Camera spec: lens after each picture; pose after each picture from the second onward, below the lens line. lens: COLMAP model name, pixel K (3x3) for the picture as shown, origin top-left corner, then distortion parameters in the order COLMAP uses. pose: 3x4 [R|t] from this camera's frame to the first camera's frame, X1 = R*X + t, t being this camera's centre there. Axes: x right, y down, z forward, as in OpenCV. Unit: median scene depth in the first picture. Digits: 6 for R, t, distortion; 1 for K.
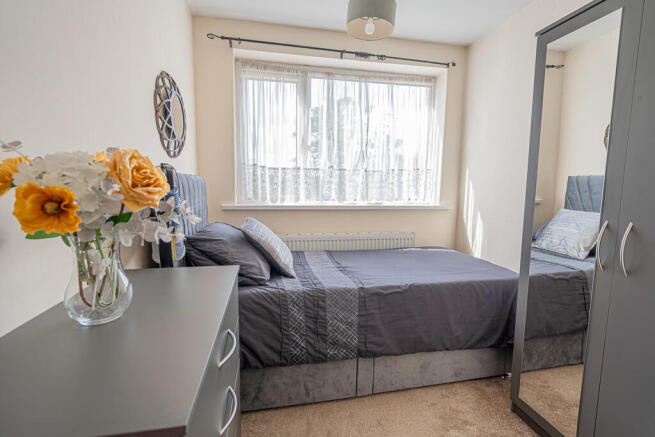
lens RADIAL K [[299.3, 0, 326.1], [0, 299.3, 217.3], [0, 0, 1]] dist [-0.002937, -0.000354]
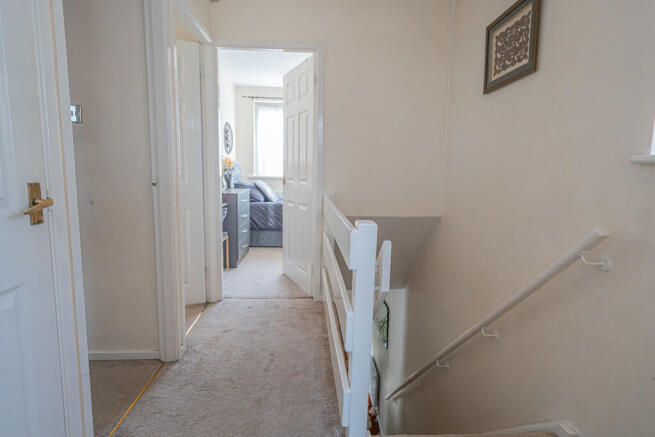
lens RADIAL K [[353.8, 0, 329.1], [0, 353.8, 218.7], [0, 0, 1]] dist [0.002419, 0.000064]
pose [[0.990145, 0.021680, -0.138359, 0.863658], [-0.018837, 0.999584, 0.021823, 0.299339], [0.138774, -0.019001, 0.990142, -2.110211]]
